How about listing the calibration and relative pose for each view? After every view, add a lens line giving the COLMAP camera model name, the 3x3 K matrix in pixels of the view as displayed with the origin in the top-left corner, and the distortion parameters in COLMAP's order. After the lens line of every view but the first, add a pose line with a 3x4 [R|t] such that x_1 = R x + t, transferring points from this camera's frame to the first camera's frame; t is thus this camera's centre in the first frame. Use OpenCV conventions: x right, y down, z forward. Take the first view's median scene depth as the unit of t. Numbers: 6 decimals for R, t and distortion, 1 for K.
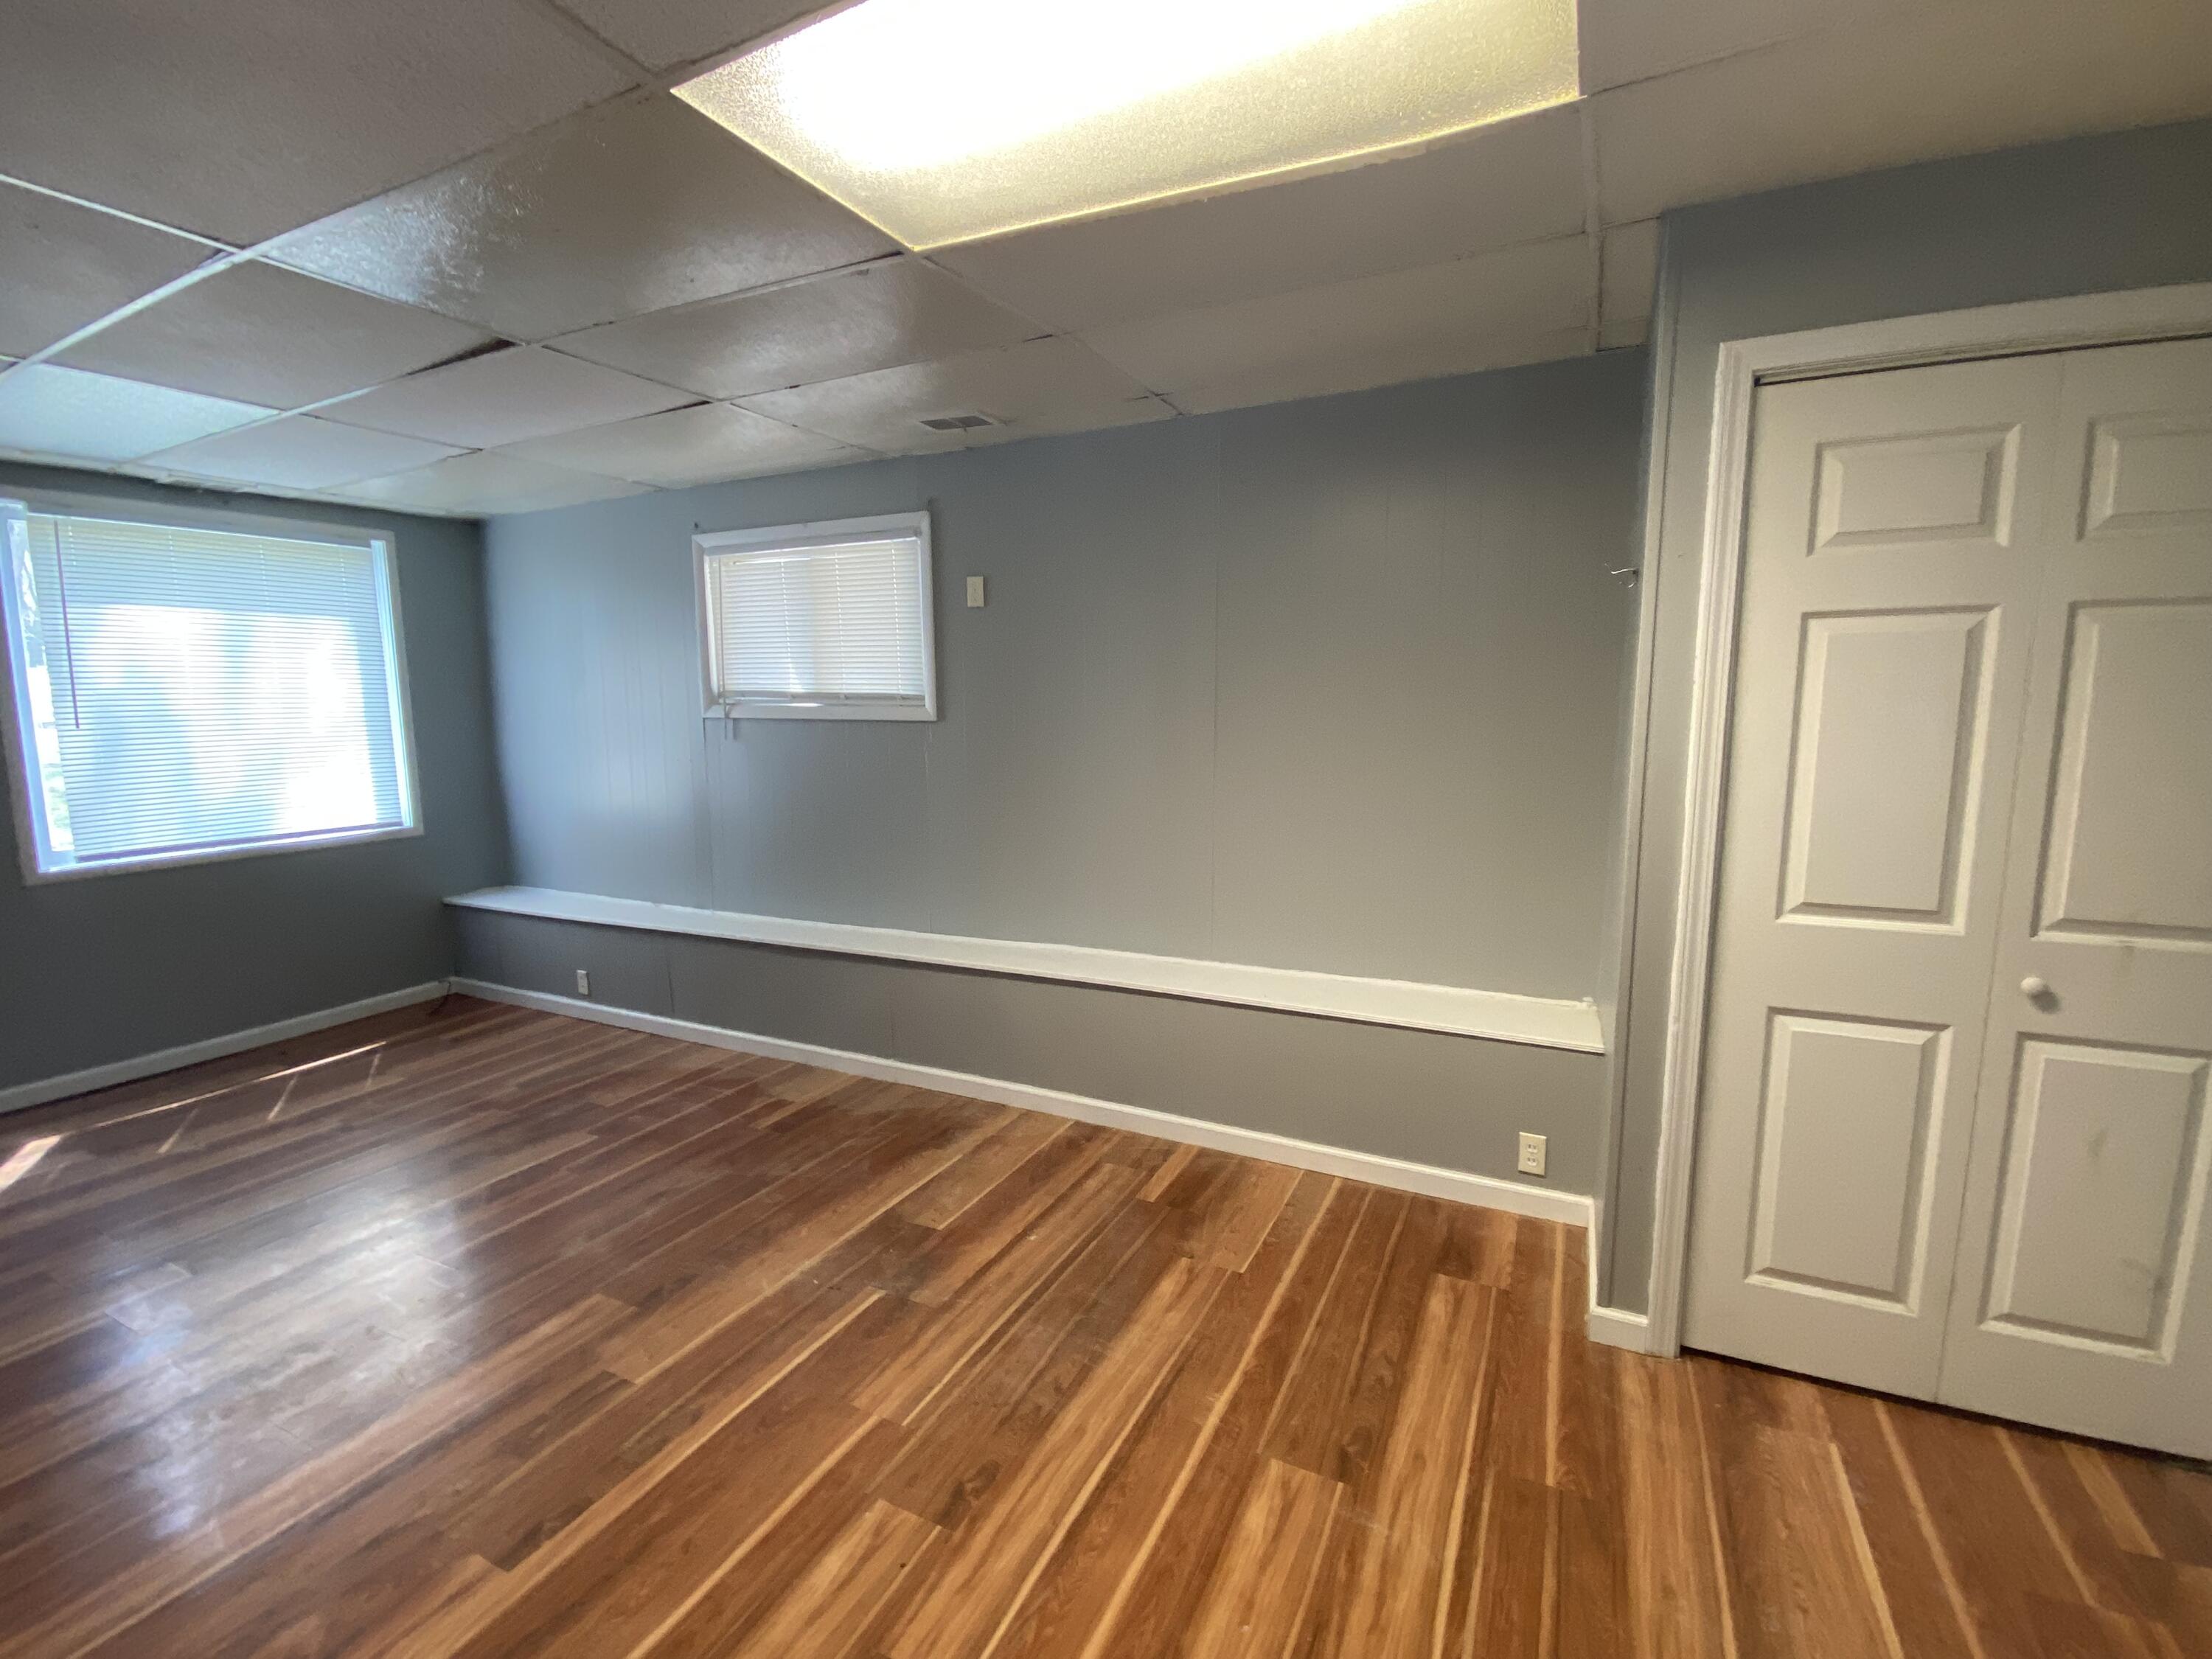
lens RADIAL K [[966.9, 0, 1092.4], [0, 966.9, 829.5], [0, 0, 1]] dist [0.069206, -0.062404]
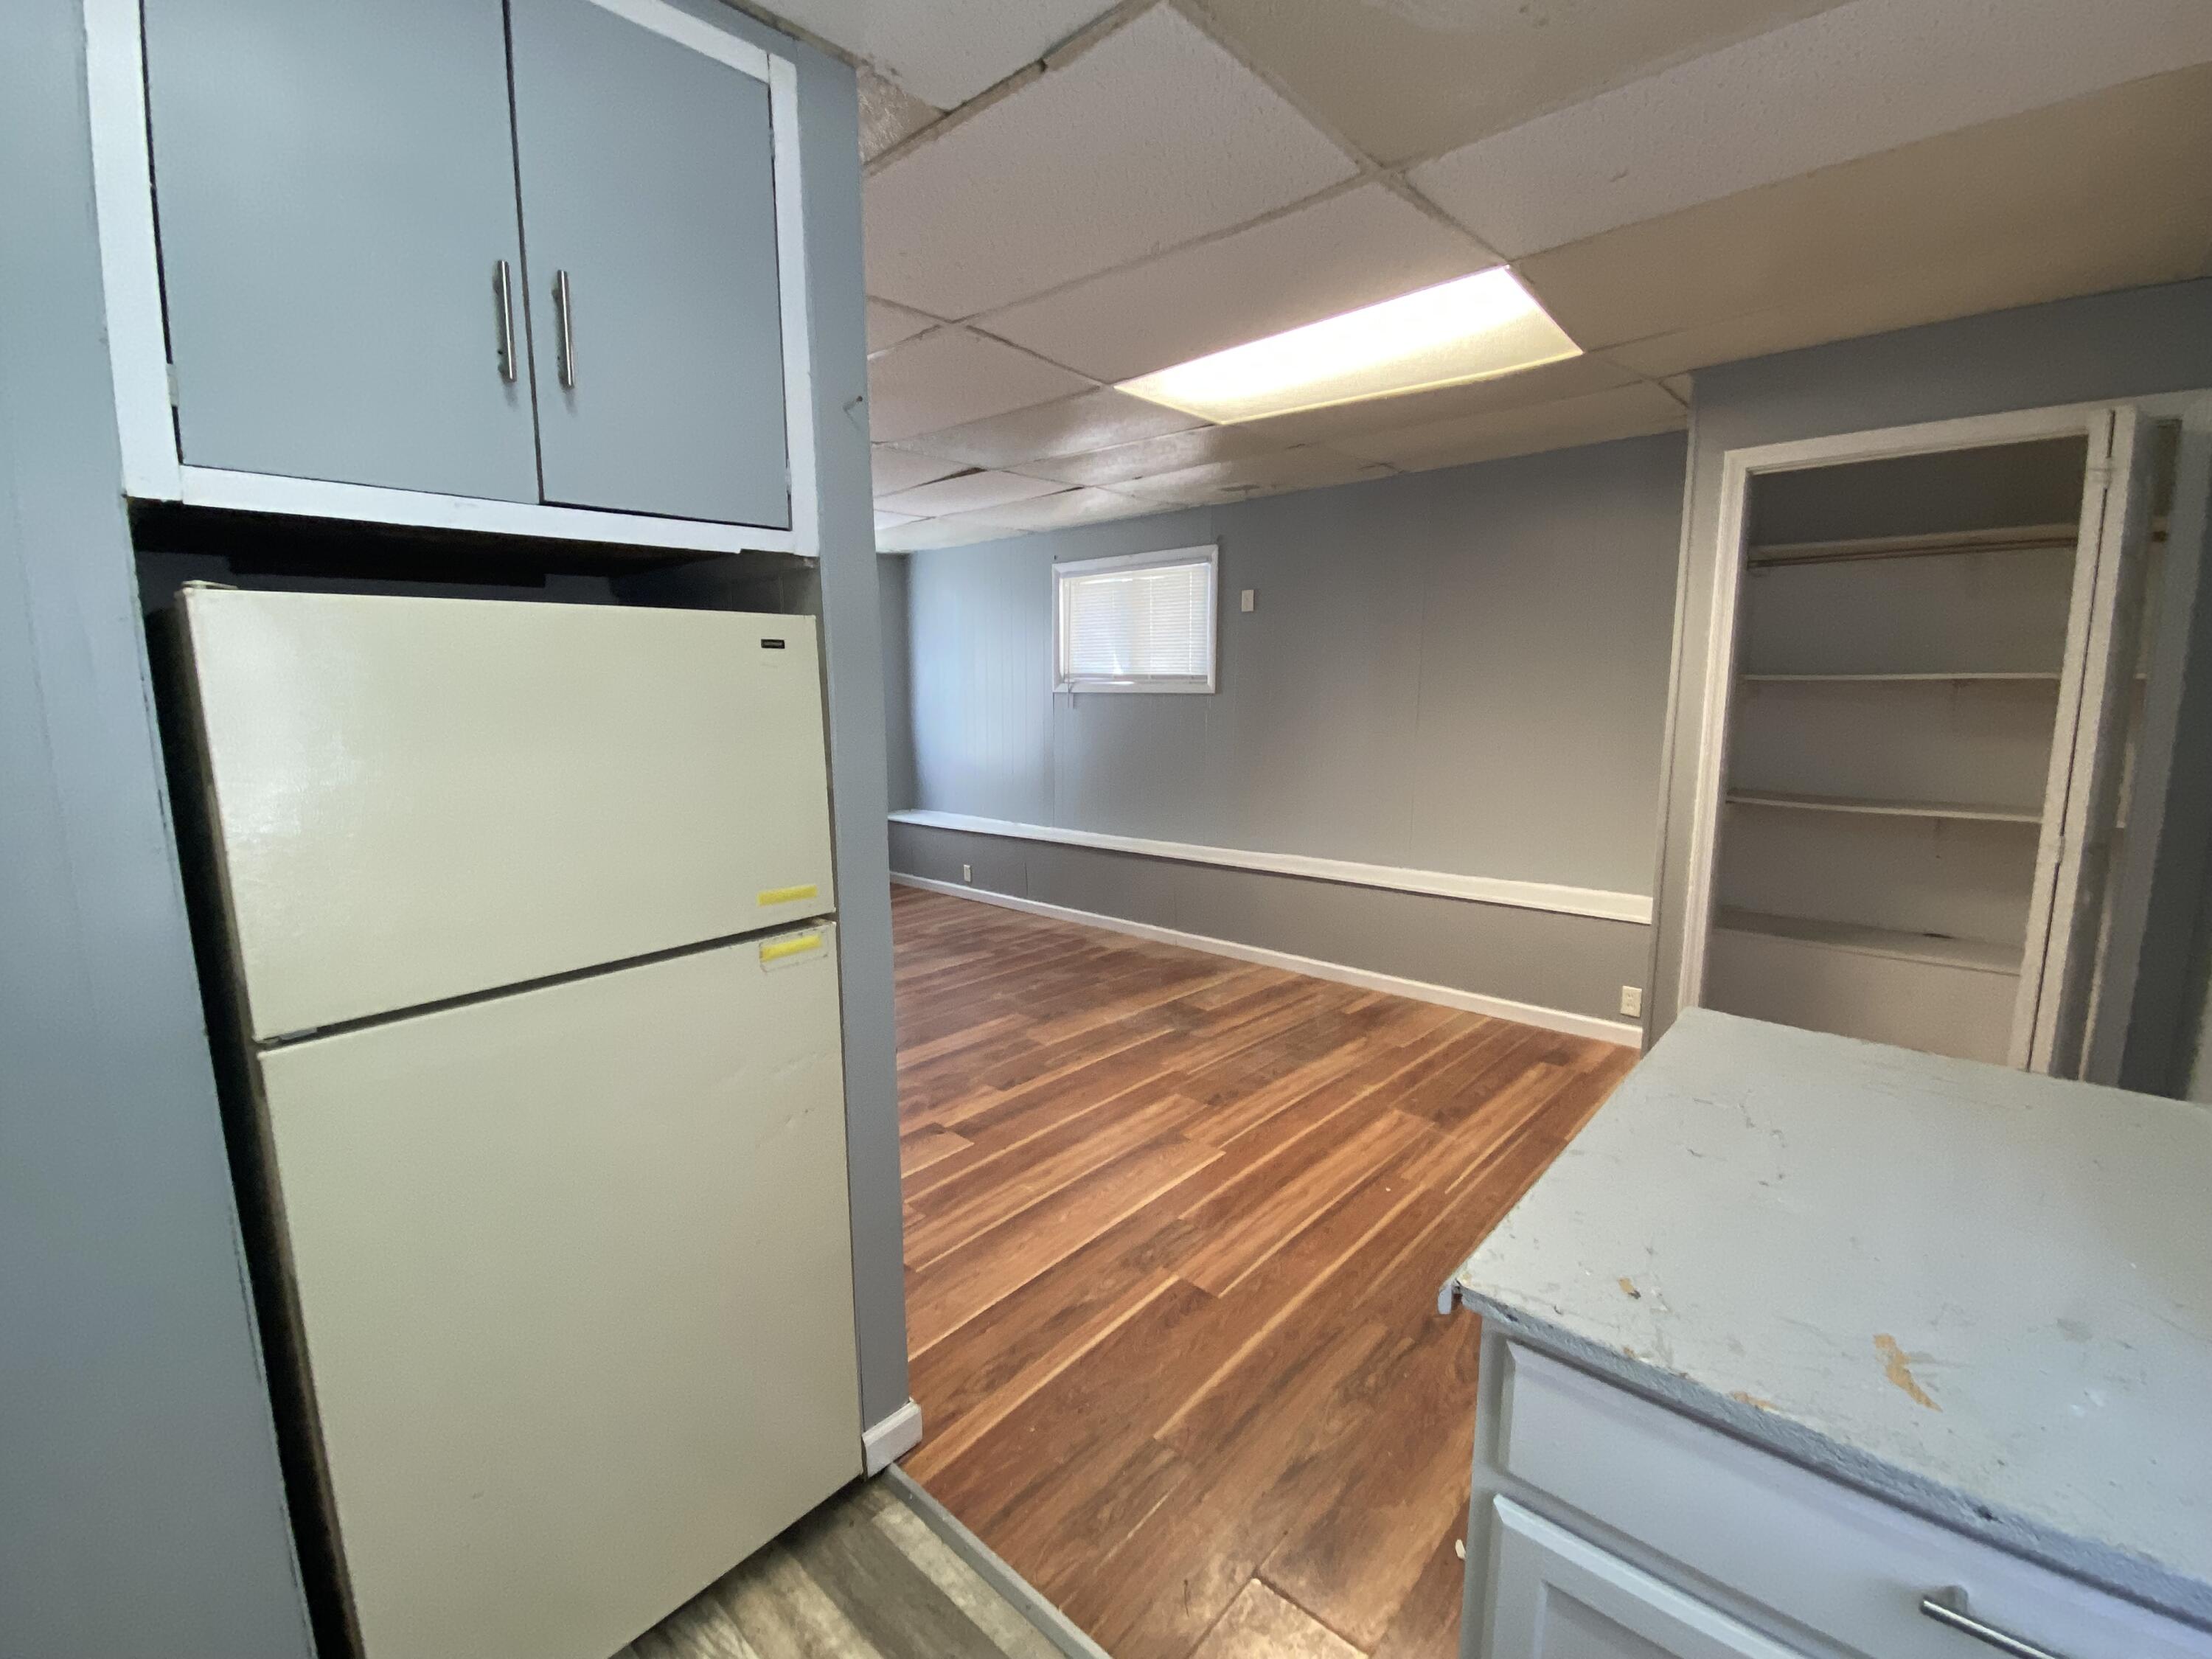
lens RADIAL K [[966.9, 0, 1092.4], [0, 966.9, 829.5], [0, 0, 1]] dist [0.069206, -0.062404]
pose [[0.962699, 0.043479, -0.267058, 0.065997], [-0.039070, 0.998999, 0.021804, 0.077992], [0.267739, -0.010557, 0.963434, -0.515035]]
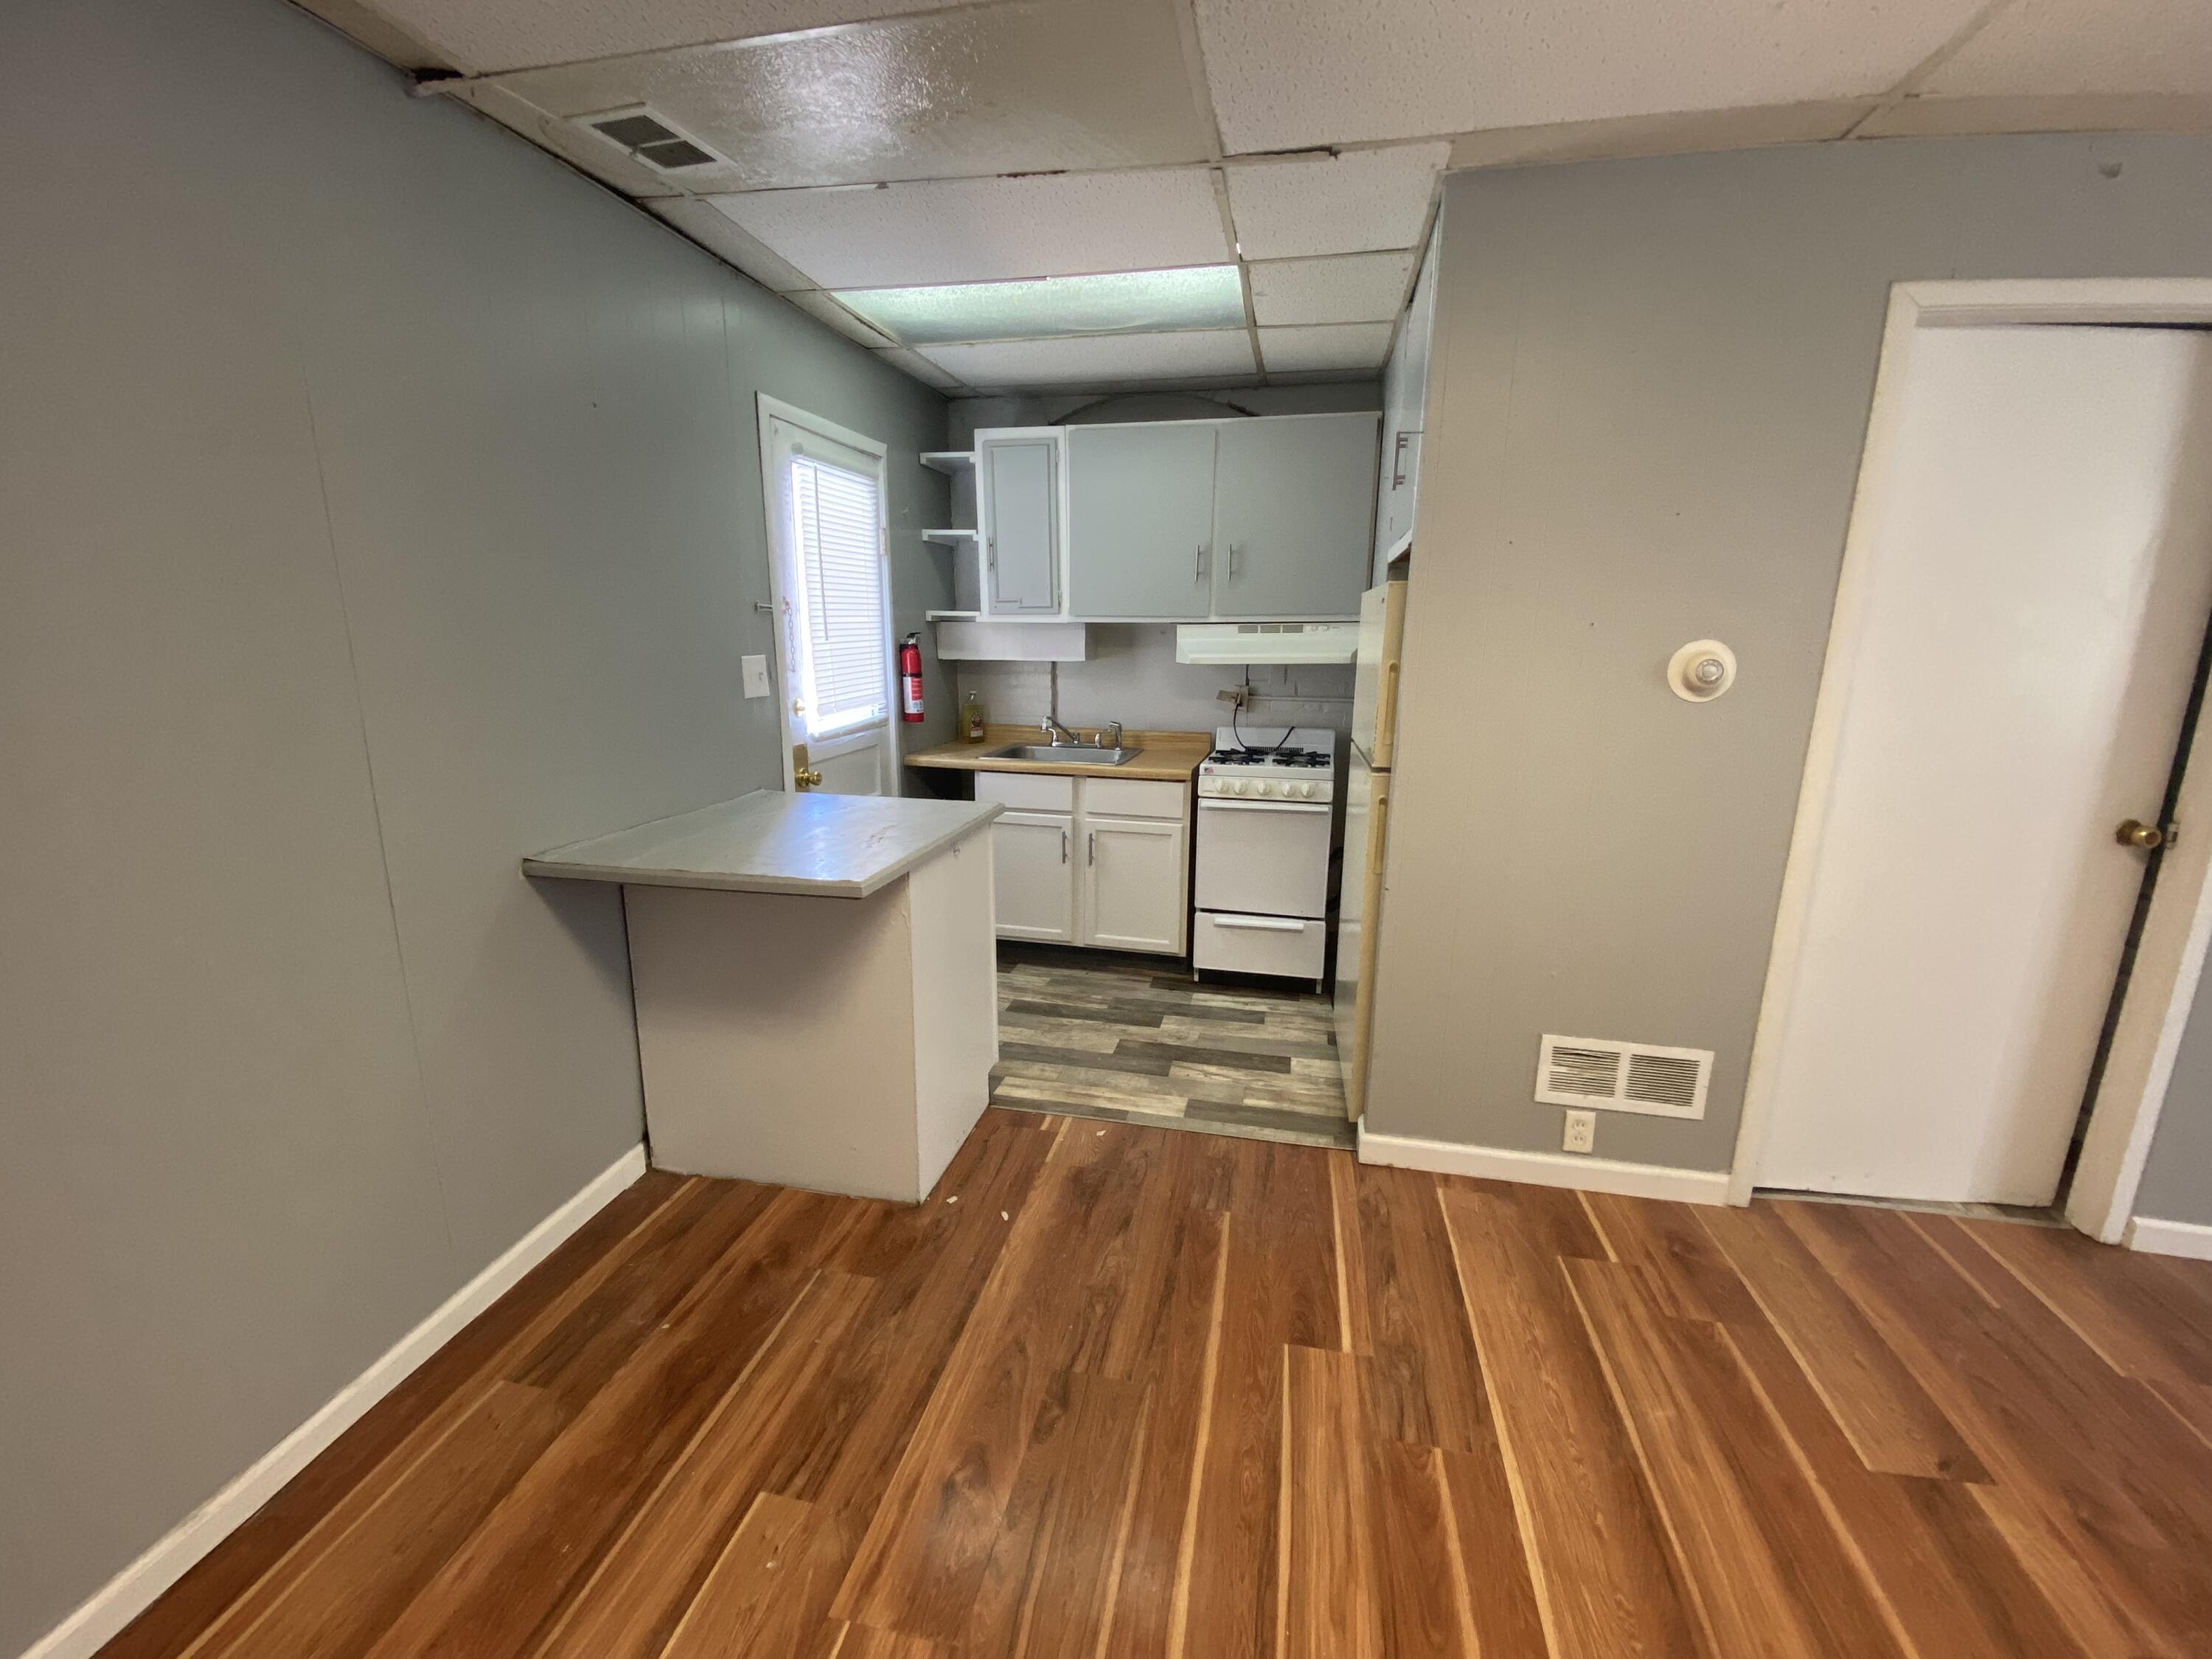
lens RADIAL K [[932.0, 0, 1090.5], [0, 932.0, 832.7], [0, 0, 1]] dist [0.009187, -0.016081]
pose [[-0.969984, 0.051592, -0.237635, 0.231560], [-0.034672, 0.937908, 0.345148, -0.079079], [0.240686, 0.343027, -0.907966, 0.667750]]
